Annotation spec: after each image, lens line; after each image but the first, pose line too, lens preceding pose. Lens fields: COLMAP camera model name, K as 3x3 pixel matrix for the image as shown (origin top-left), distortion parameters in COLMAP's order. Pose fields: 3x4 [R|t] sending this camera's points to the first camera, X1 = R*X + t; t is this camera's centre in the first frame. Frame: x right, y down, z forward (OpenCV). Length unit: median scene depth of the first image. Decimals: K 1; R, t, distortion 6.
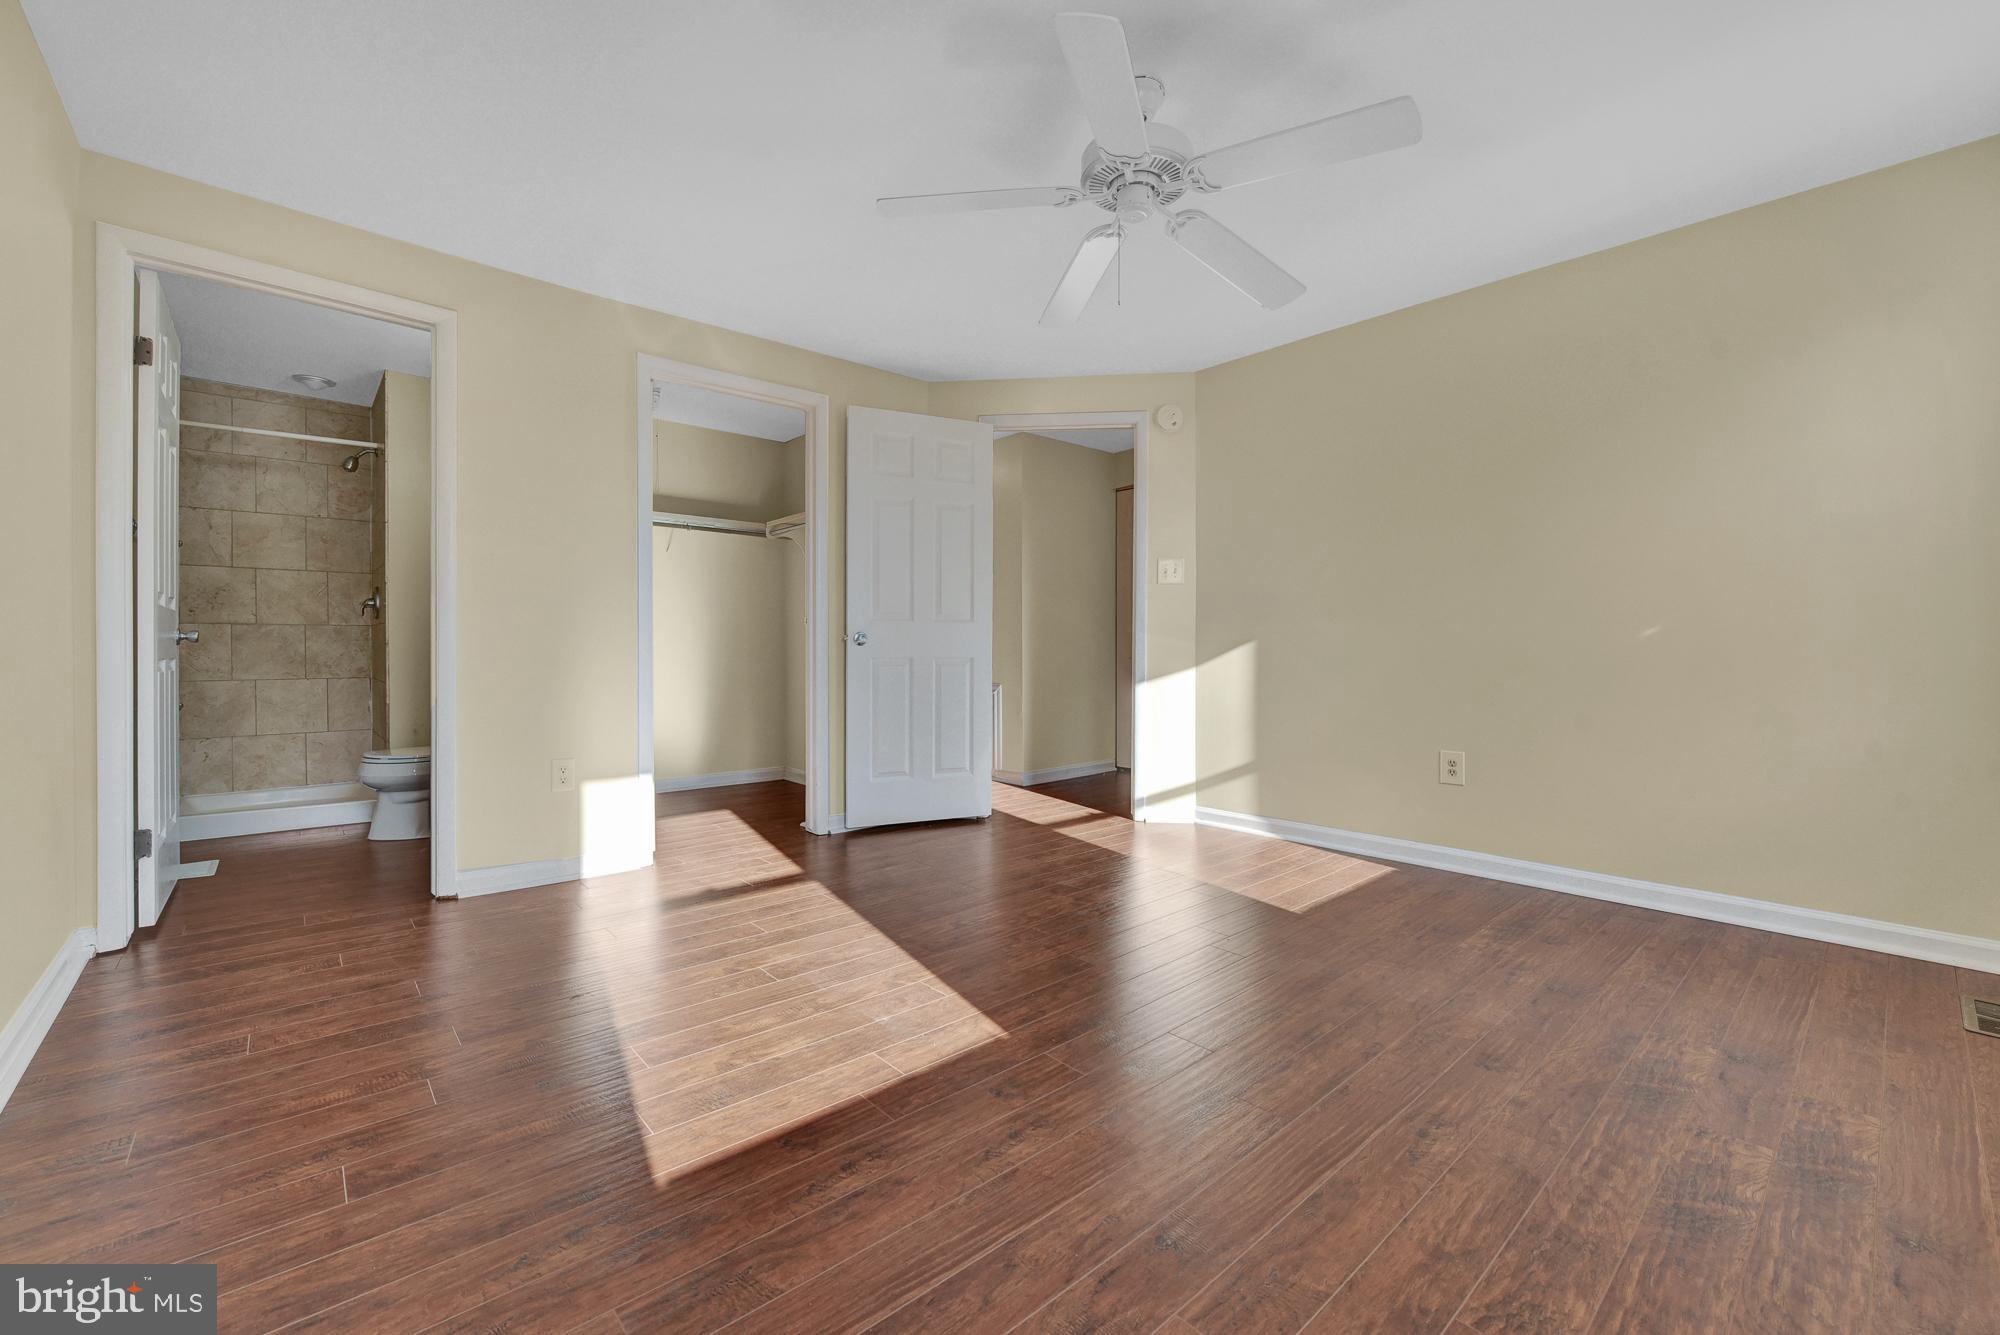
lens RADIAL K [[807.1, 0, 1006.0], [0, 807.1, 654.2], [0, 0, 1]] dist [-0.007030, -0.000311]
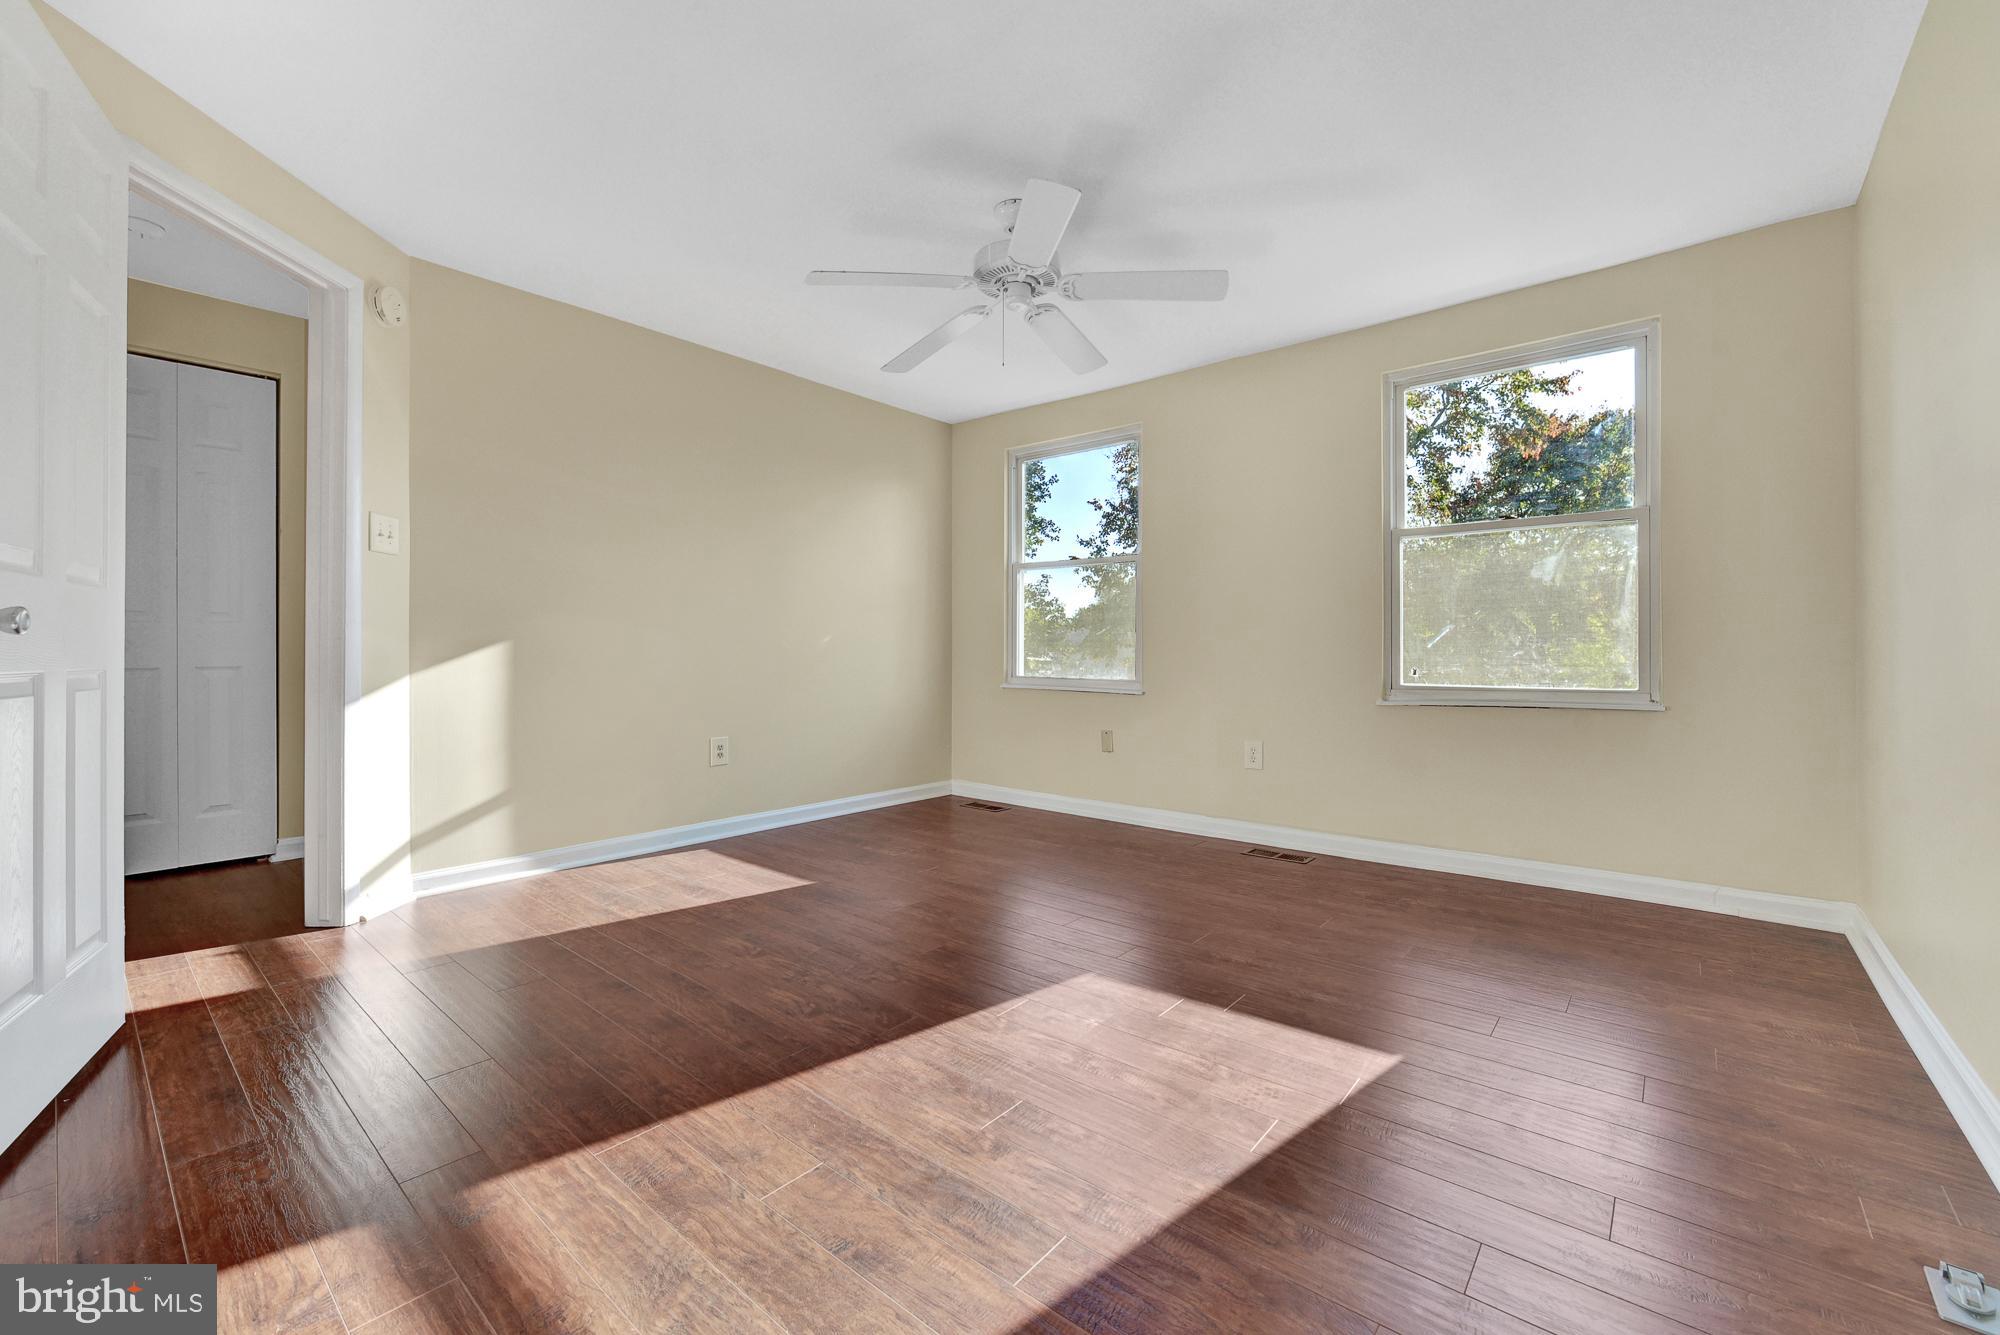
lens RADIAL K [[807.1, 0, 1006.0], [0, 807.1, 654.2], [0, 0, 1]] dist [-0.007030, -0.000311]
pose [[-0.137217, -0.005322, 0.990527, -0.890467], [0.006322, 0.999960, 0.006249, -0.008213], [-0.990521, 0.007120, -0.137178, 0.981168]]
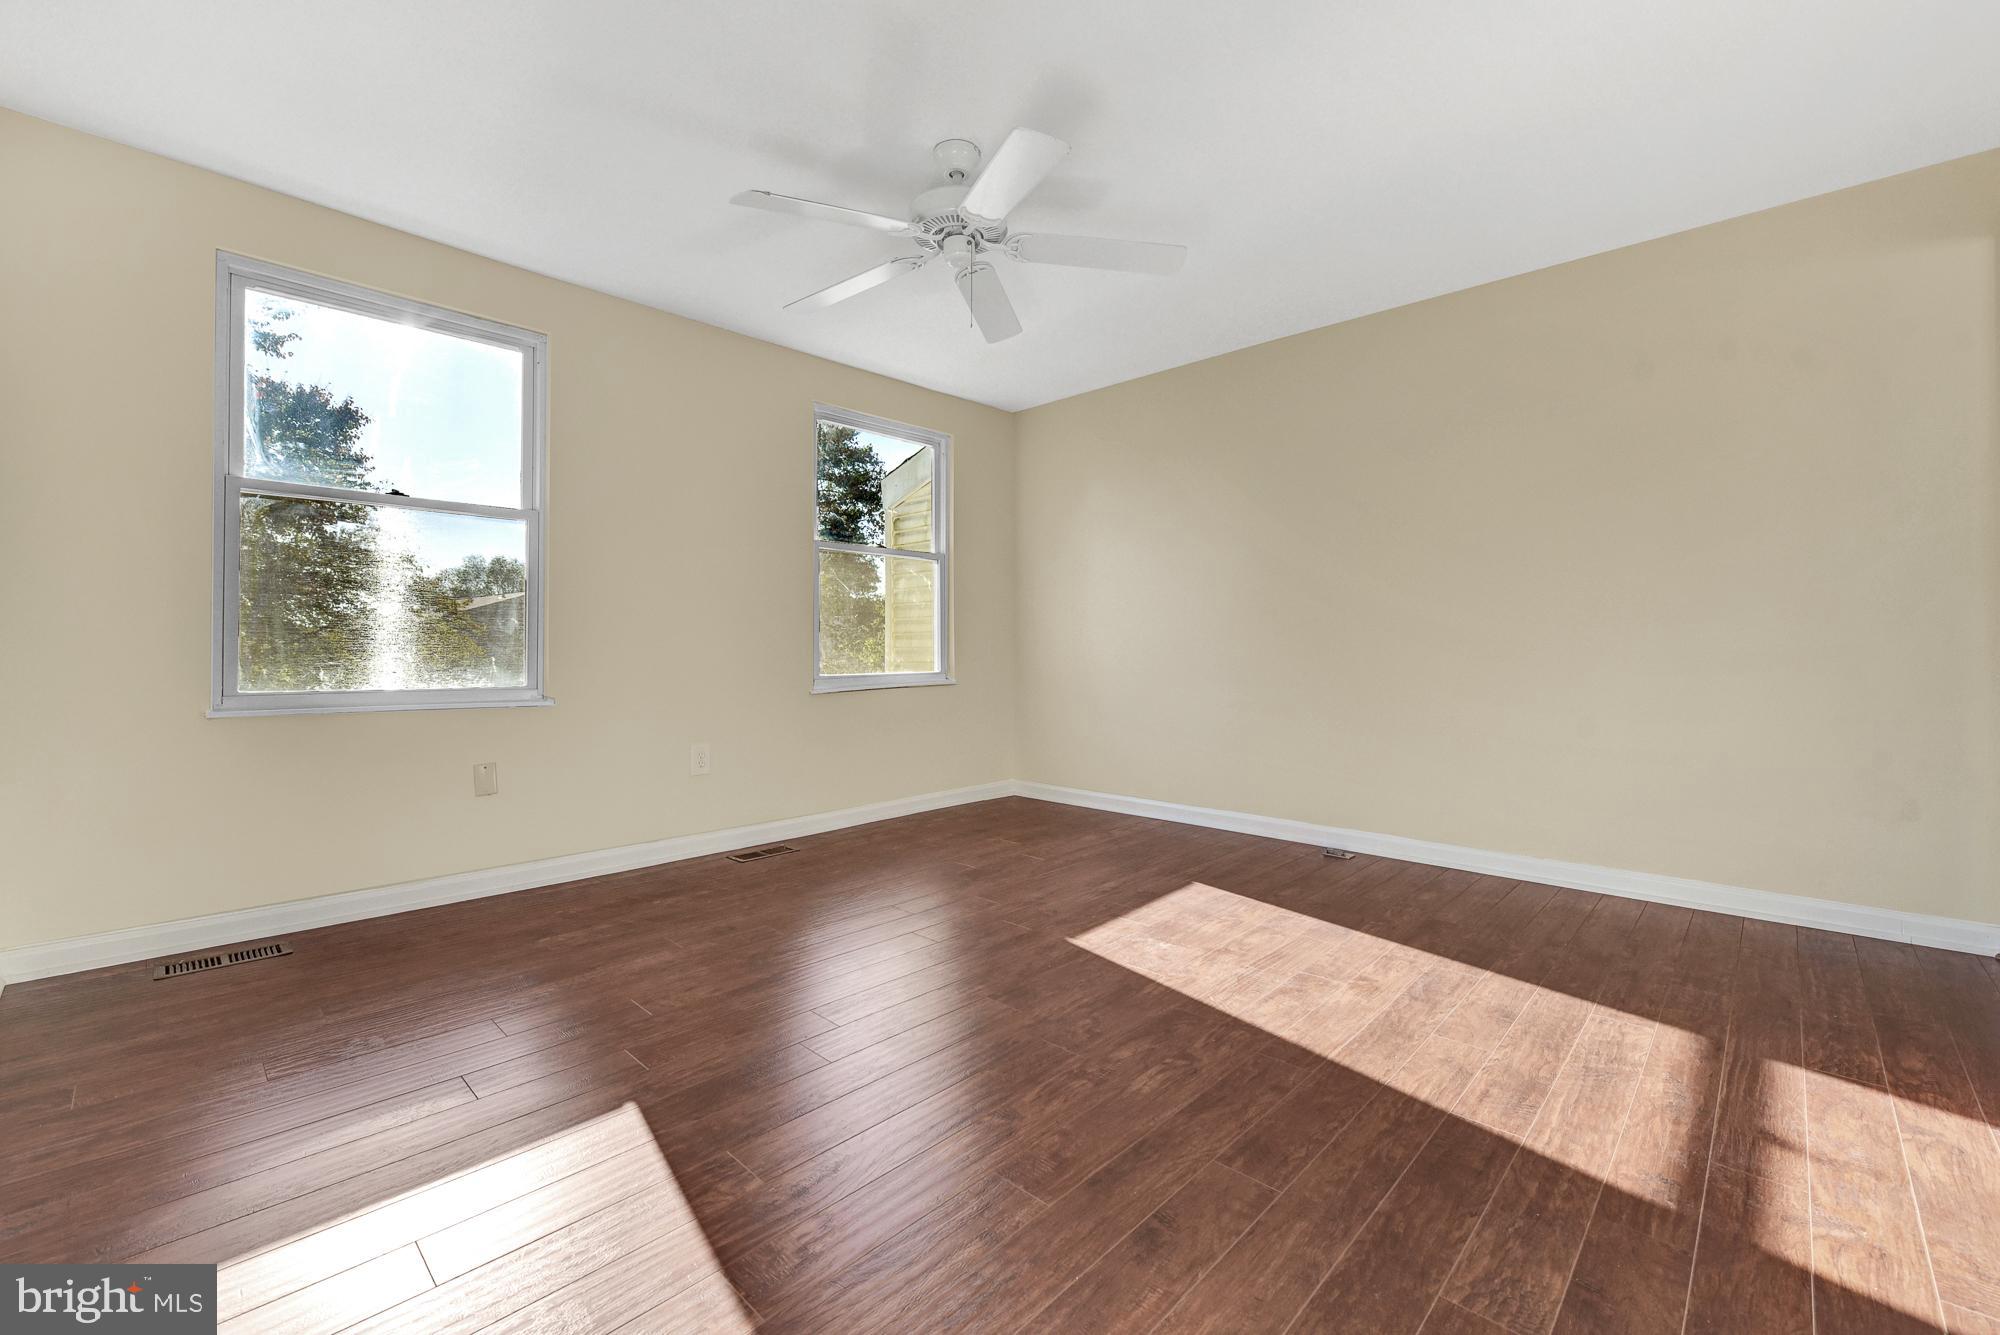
lens RADIAL K [[831.5, 0, 994.3], [0, 831.5, 633.5], [0, 0, 1]] dist [-0.006488, -0.000073]
pose [[-0.997469, -0.002927, -0.071045, 0.158815], [-0.002333, 0.999962, -0.008439, -0.011035], [0.071067, -0.008252, -0.997437, 1.783634]]
